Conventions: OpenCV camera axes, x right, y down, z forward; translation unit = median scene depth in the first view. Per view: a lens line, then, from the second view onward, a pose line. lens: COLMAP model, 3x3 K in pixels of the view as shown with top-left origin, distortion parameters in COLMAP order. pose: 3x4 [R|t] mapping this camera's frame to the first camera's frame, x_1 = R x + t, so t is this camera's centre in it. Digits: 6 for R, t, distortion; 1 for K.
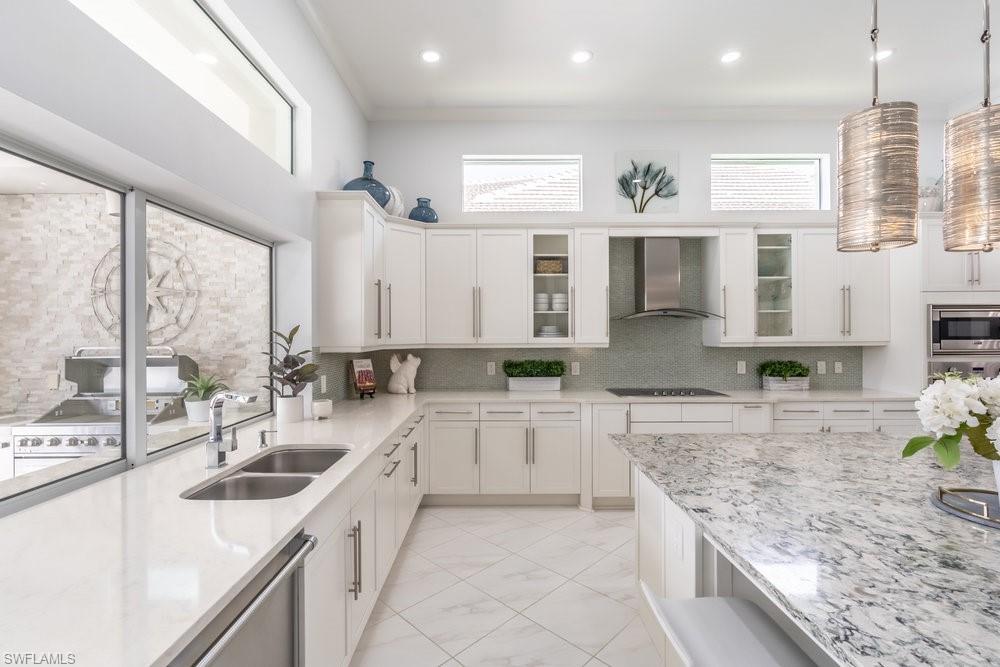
lens RADIAL K [[461.8, 0, 500.0], [0, 461.8, 333.5], [0, 0, 1]] dist [-0.001315, 0.000436]
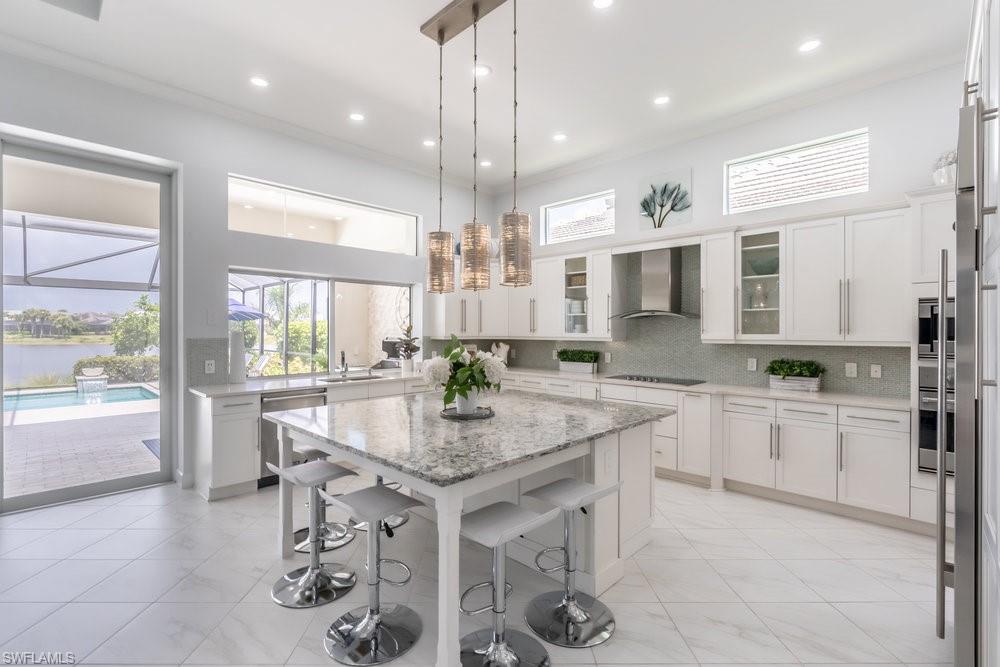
lens RADIAL K [[457.6, 0, 490.0], [0, 457.6, 331.3], [0, 0, 1]] dist [-0.003096, -0.000164]
pose [[0.704044, 0.007169, -0.710120, 0.876269], [-0.003731, 0.999973, 0.006396, -0.004130], [0.710146, -0.001853, 0.704052, -0.131132]]
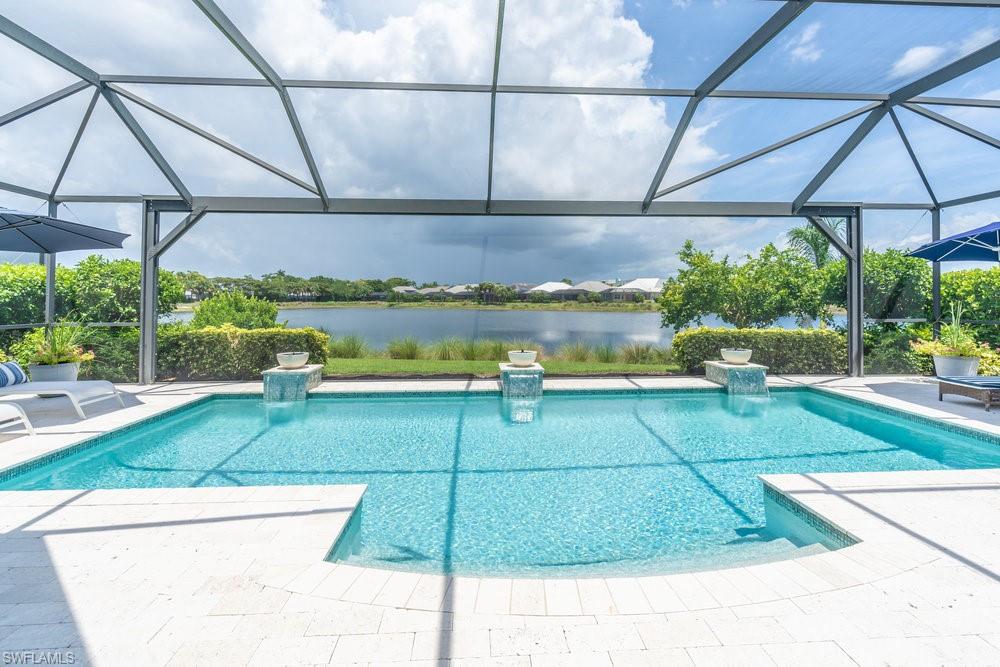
lens RADIAL K [[462.5, 0, 505.5], [0, 462.5, 290.5], [0, 0, 1]] dist [-0.000030, 0.000211]
pose [[0.060621, -0.013523, -0.998069, -1.392070], [0.002380, 0.999907, -0.013404, 0.063903], [0.998158, -0.001563, 0.060648, -0.861149]]
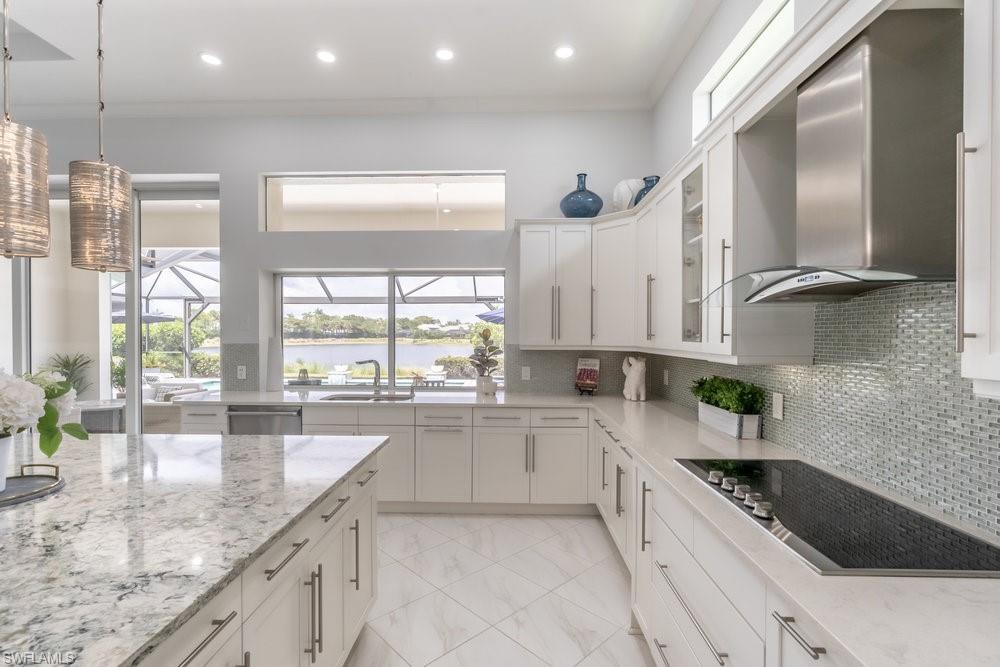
lens RADIAL K [[459.7, 0, 494.0], [0, 459.7, 344.6], [0, 0, 1]] dist [0.000136, 0.000154]
pose [[-0.039413, 0.024403, -0.998925, 0.702989], [0.000597, 0.999702, 0.024399, -0.002105], [0.999223, 0.000365, -0.039416, 0.751023]]
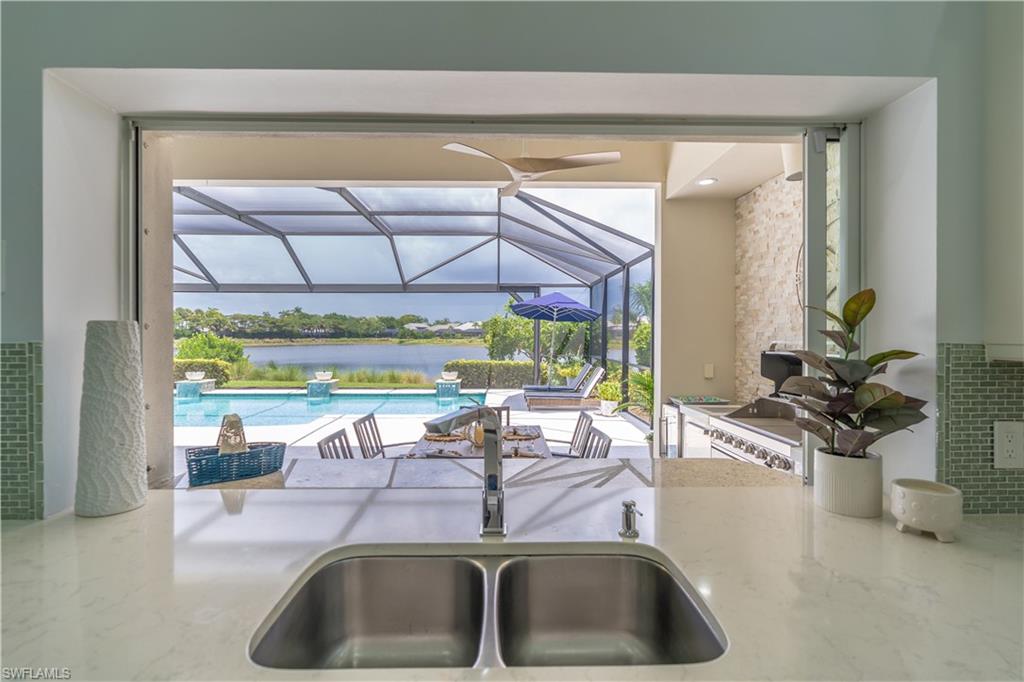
lens RADIAL K [[472.8, 0, 512.0], [0, 472.8, 341.0], [0, 0, 1]] dist [-0.001315, 0.000436]
pose [[0.023347, 0.016407, -0.999593, -0.009561], [0.000514, 0.999865, 0.016423, 0.013953], [0.999727, -0.000897, 0.023335, 0.462271]]
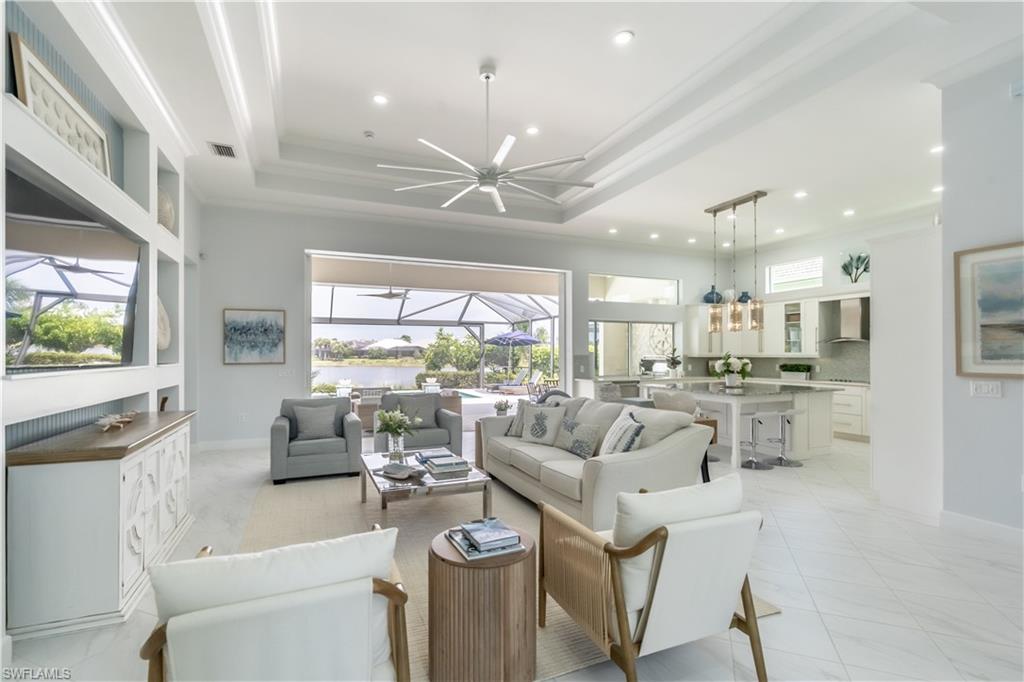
lens RADIAL K [[470.7, 0, 505.8], [0, 470.7, 352.4], [0, 0, 1]] dist [0.000136, 0.000154]
pose [[0.384012, 0.000511, -0.923328, 1.548495], [-0.000787, 1.000000, 0.000226, 0.009151], [0.923328, 0.000640, 0.384012, -0.997962]]
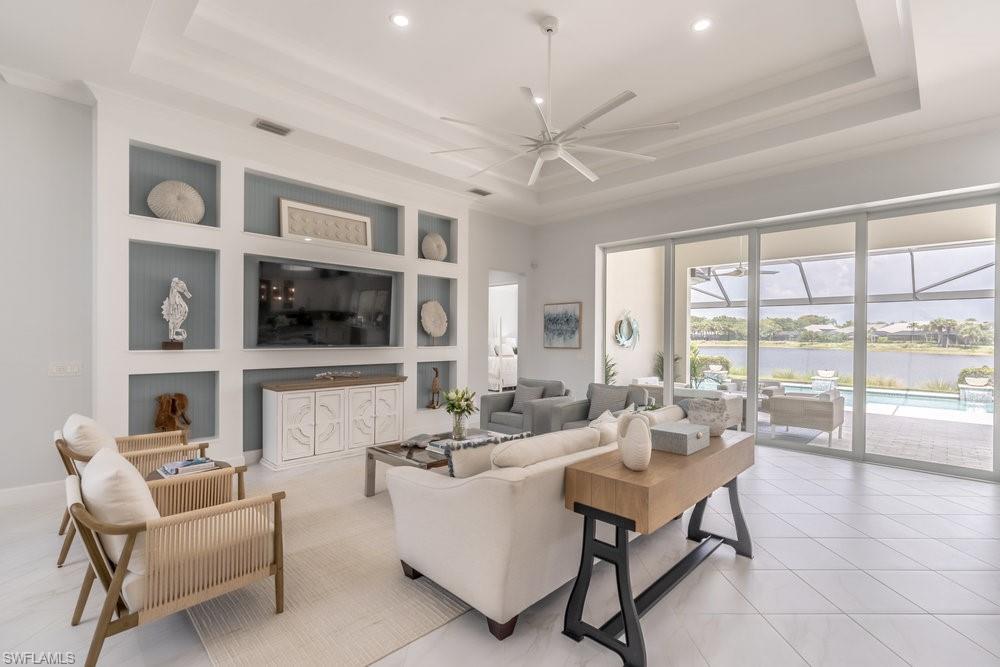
lens RADIAL K [[454.1, 0, 498.2], [0, 454.1, 337.1], [0, 0, 1]] dist [-0.001573, 0.000425]
pose [[-0.703457, 0.001272, -0.710736, 1.245464], [-0.003687, 0.999978, 0.005439, -0.006198], [0.710728, 0.006447, -0.703437, -0.015220]]
